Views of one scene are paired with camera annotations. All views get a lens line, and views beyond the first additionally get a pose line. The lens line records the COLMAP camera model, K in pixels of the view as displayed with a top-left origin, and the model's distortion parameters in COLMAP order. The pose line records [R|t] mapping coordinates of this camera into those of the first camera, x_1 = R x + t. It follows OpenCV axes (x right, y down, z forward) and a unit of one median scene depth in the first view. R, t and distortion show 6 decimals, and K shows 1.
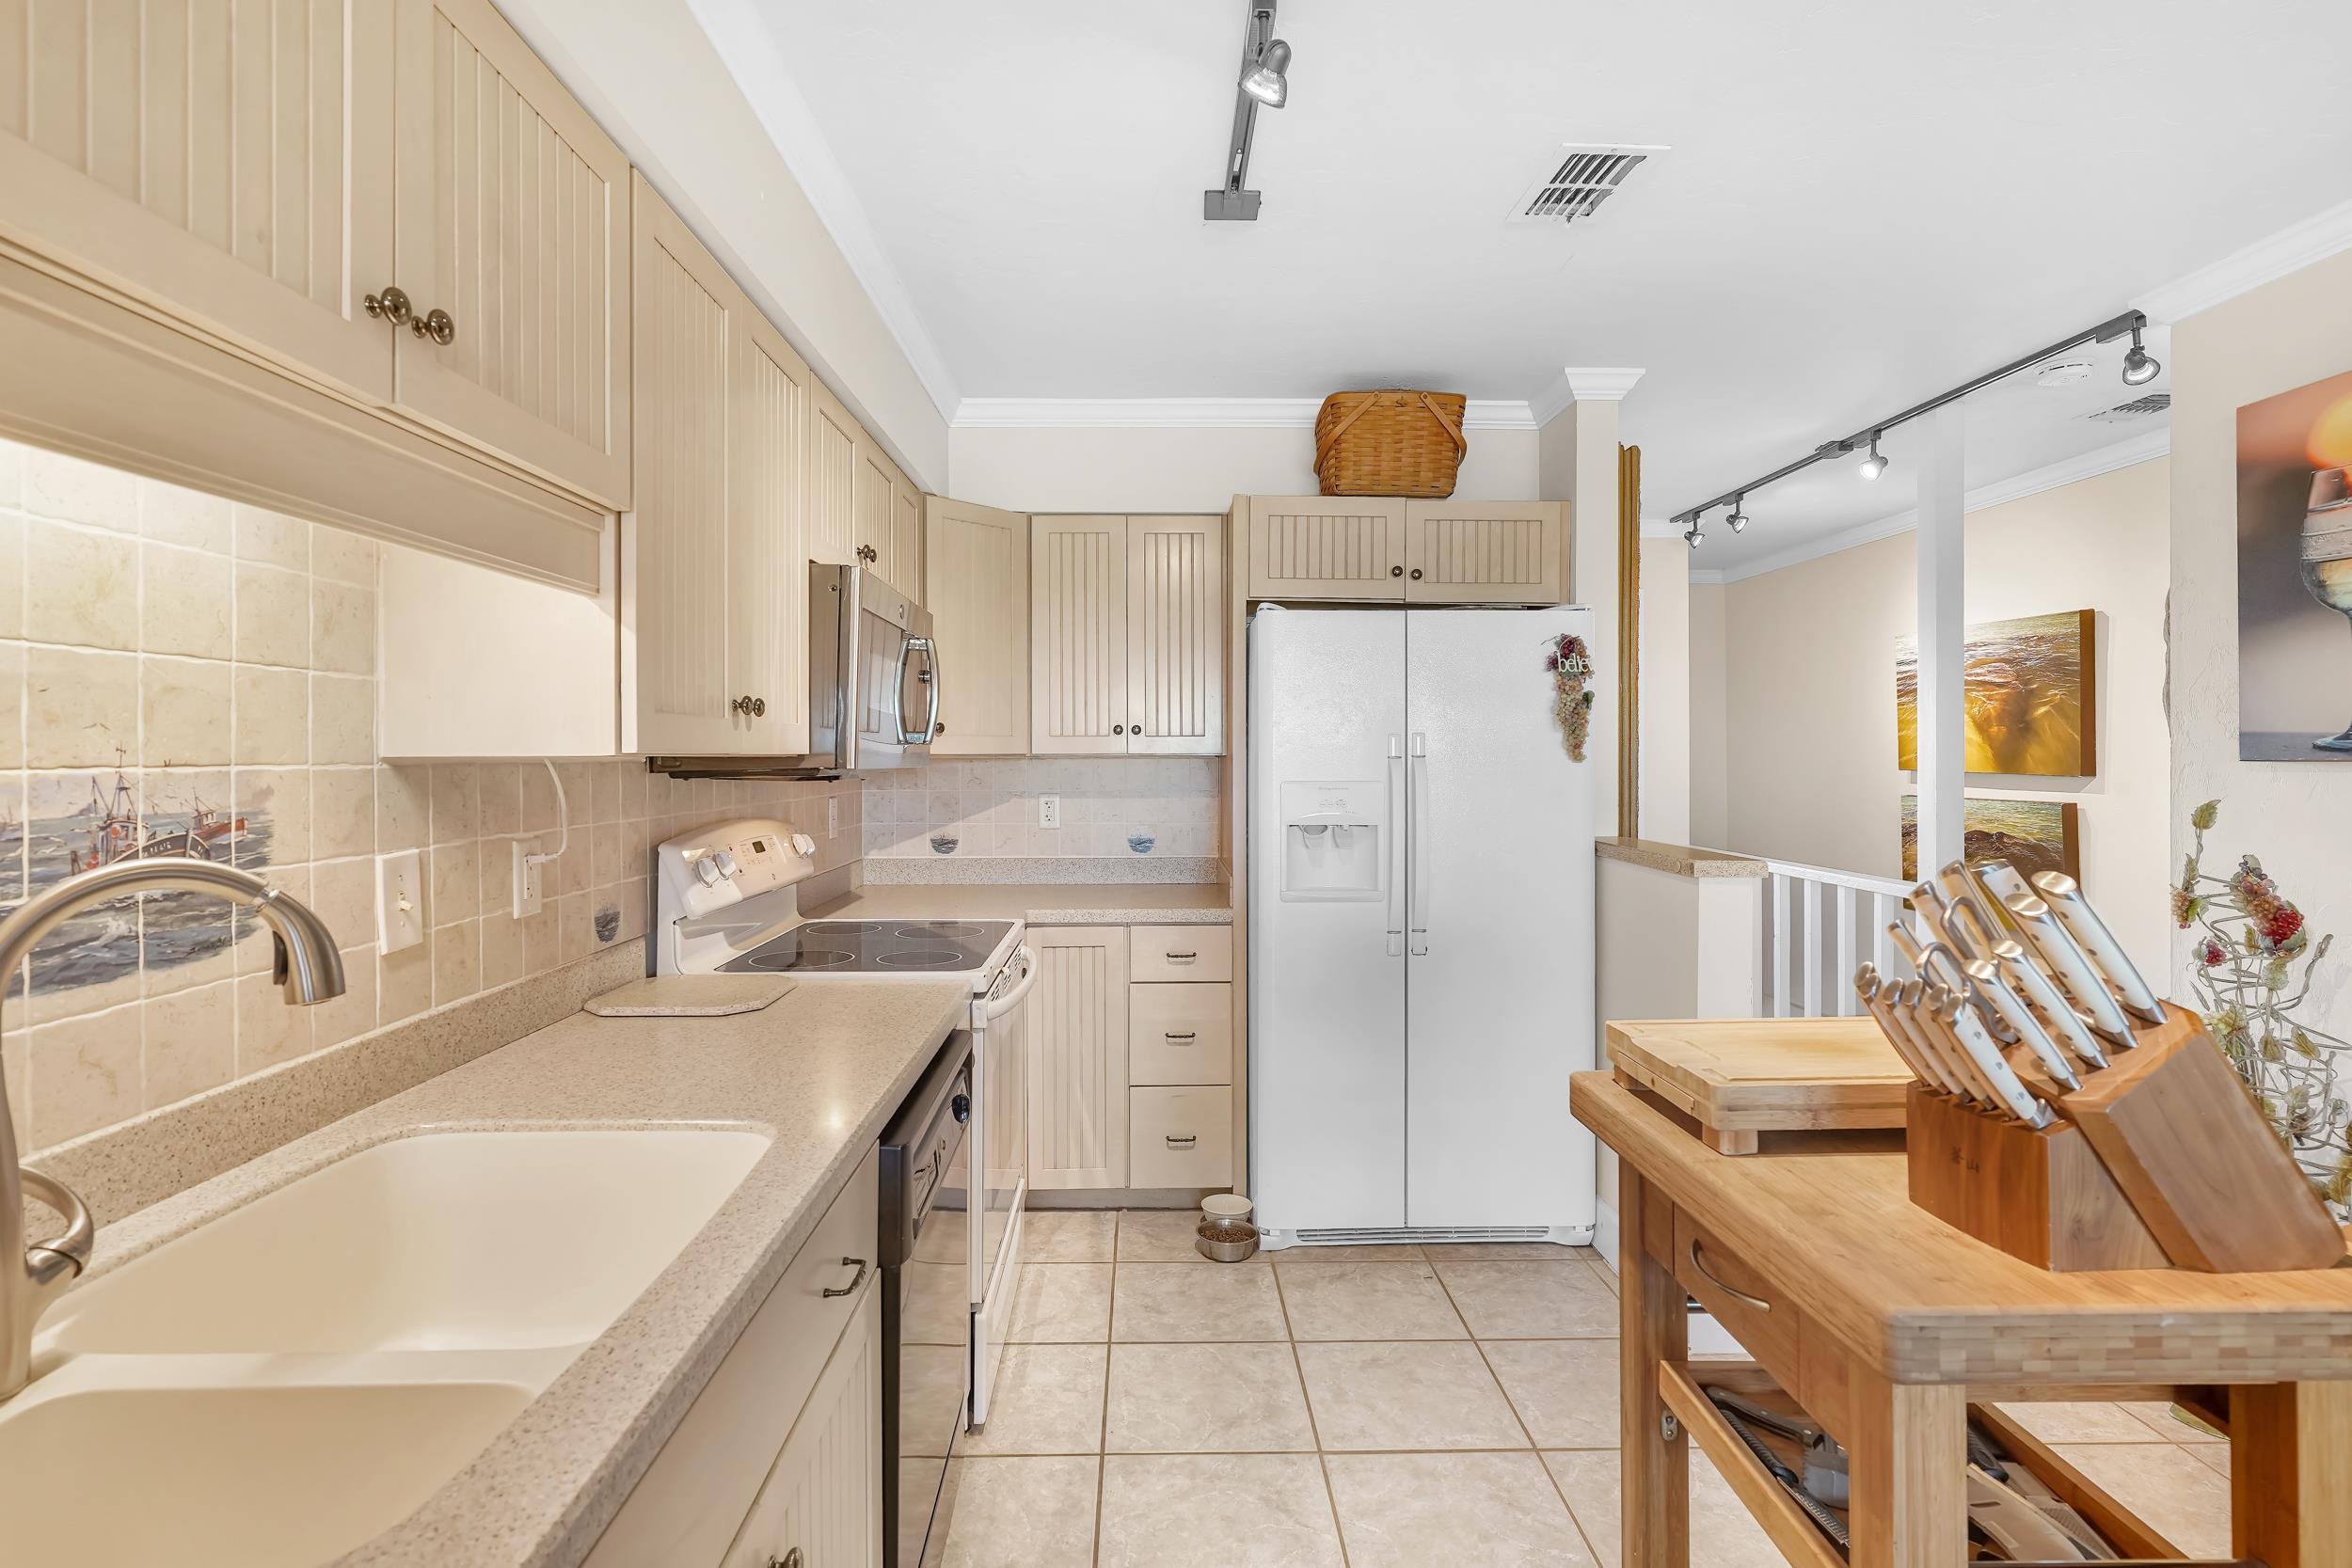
lens RADIAL K [[1131.6, 0, 1175.6], [0, 1131.6, 763.2], [0, 0, 1]] dist [-0.004165, -0.000762]
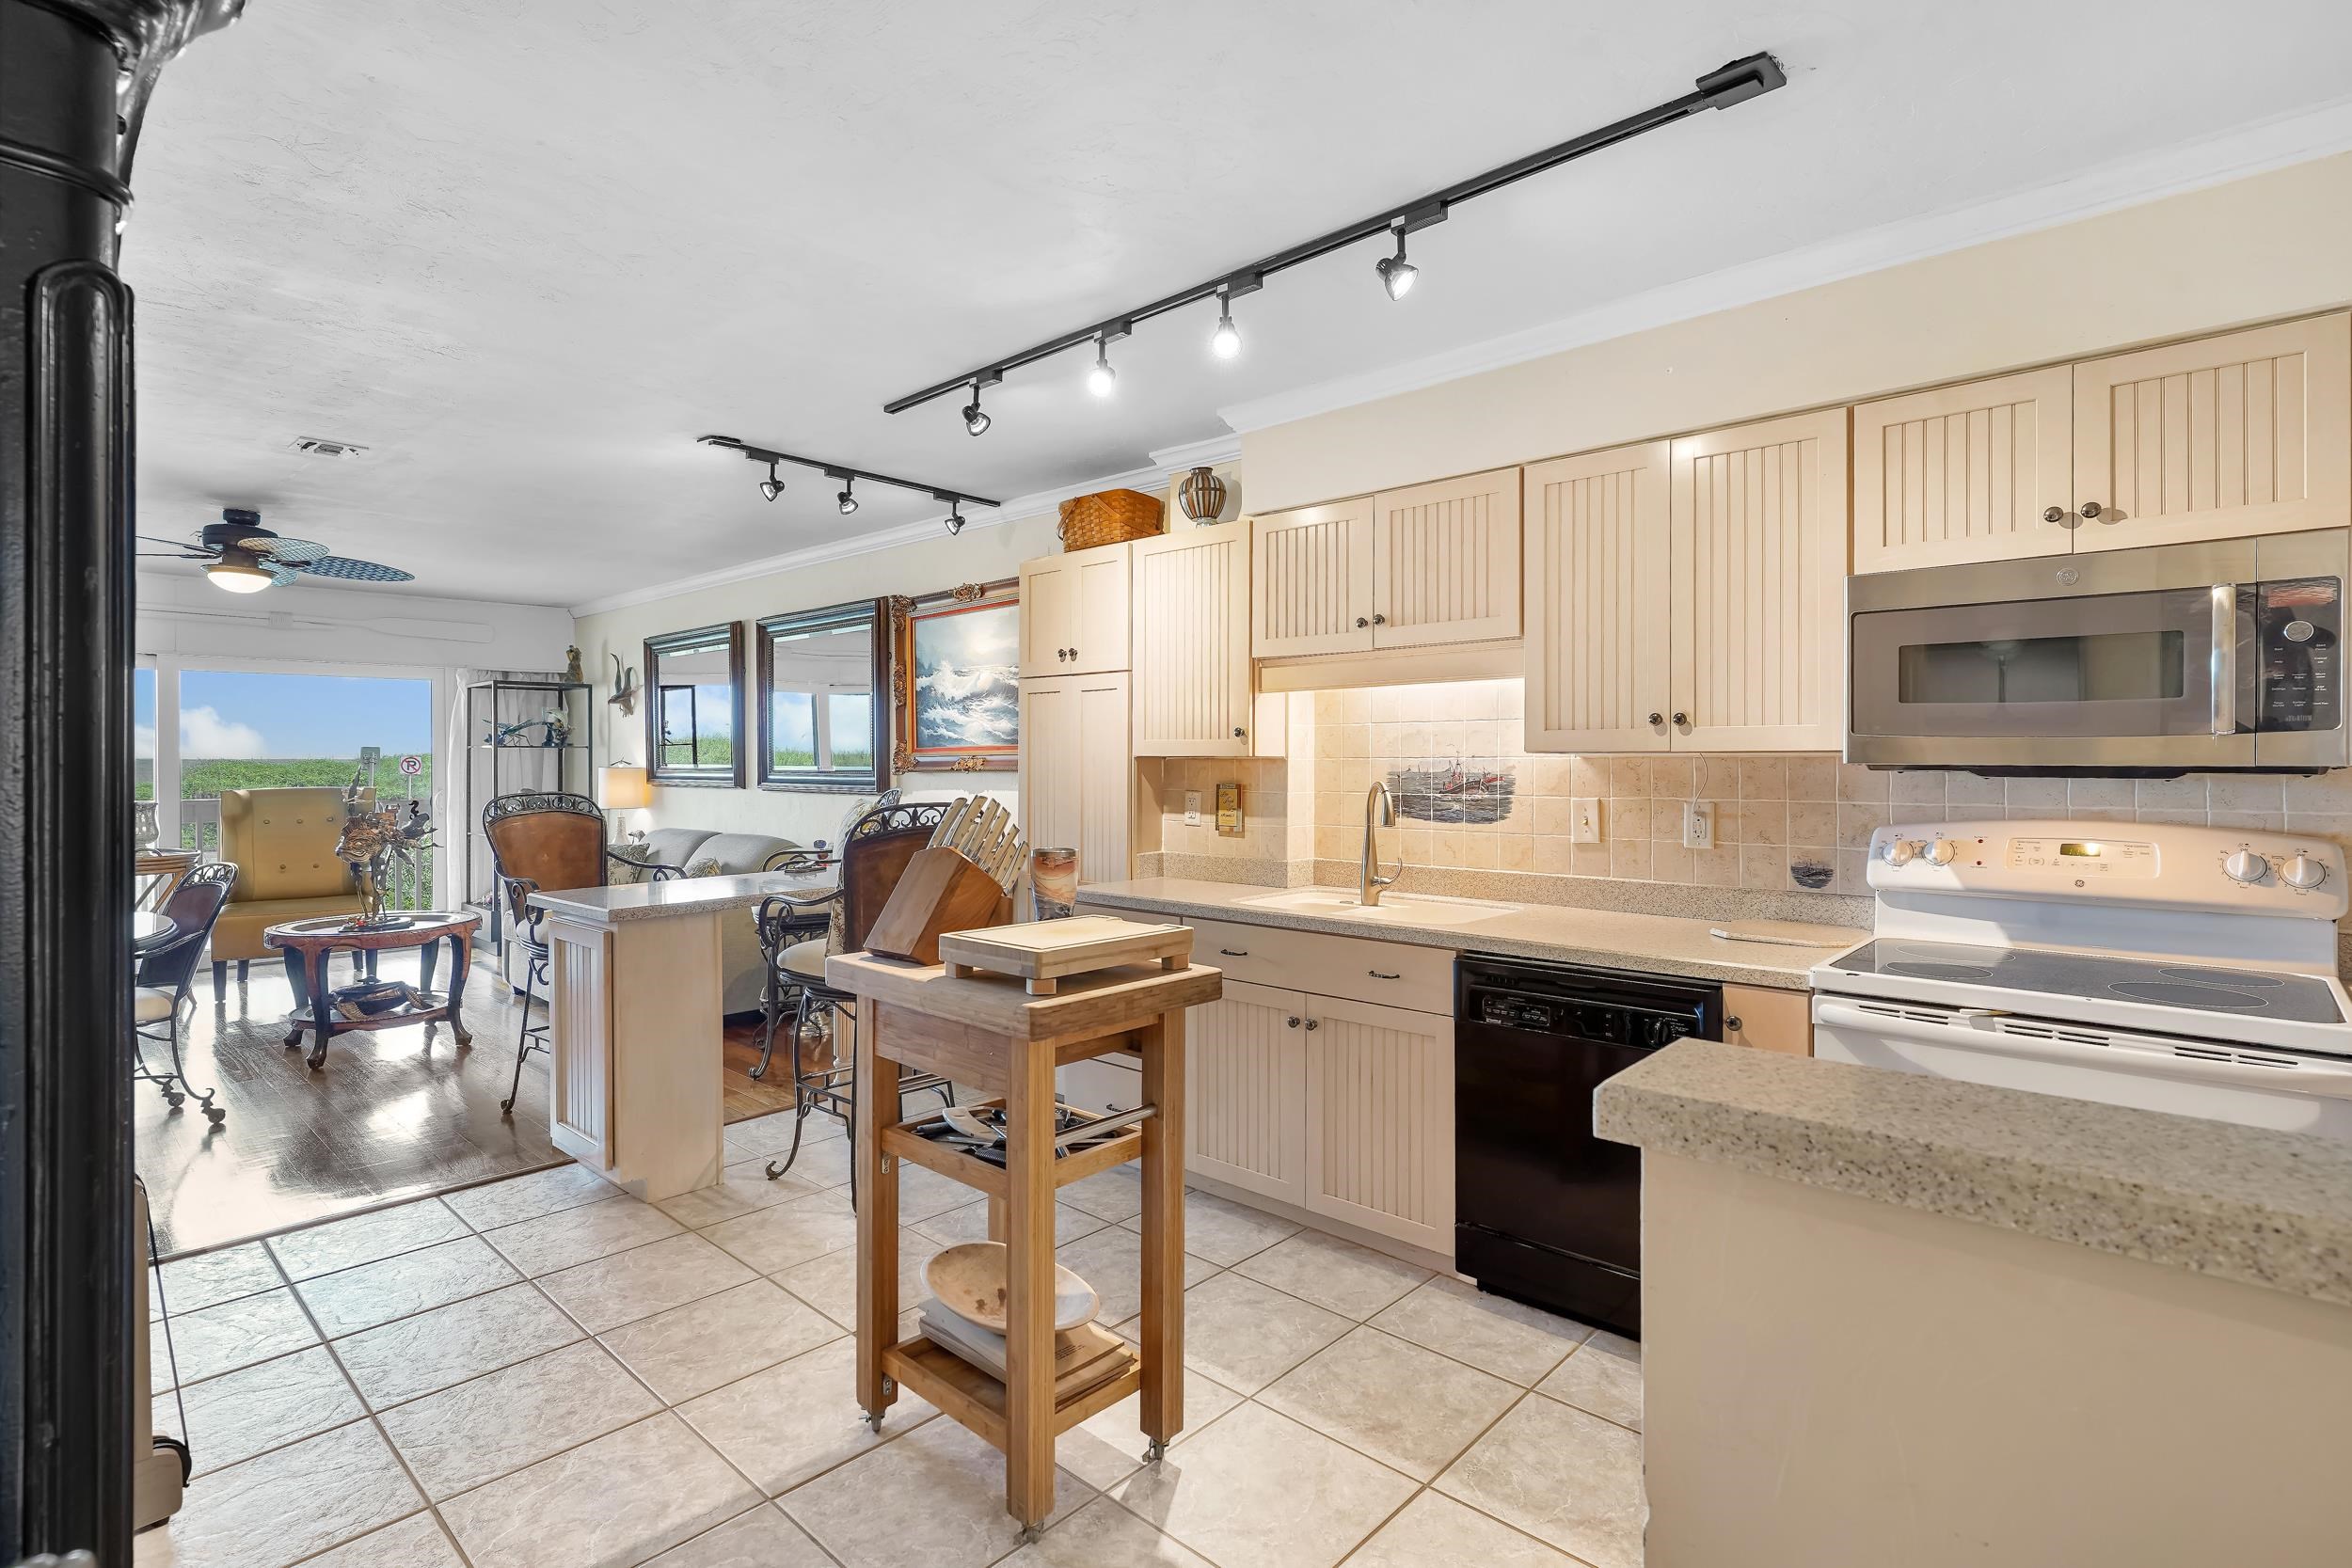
lens RADIAL K [[1131.6, 0, 1175.5], [0, 1131.6, 768.9], [0, 0, 1]] dist [-0.004165, -0.000762]
pose [[-0.698498, 0.003984, -0.715600, 1.567969], [-0.005046, 0.999932, 0.010492, 0.004330], [0.715594, 0.010940, -0.698431, 2.150583]]
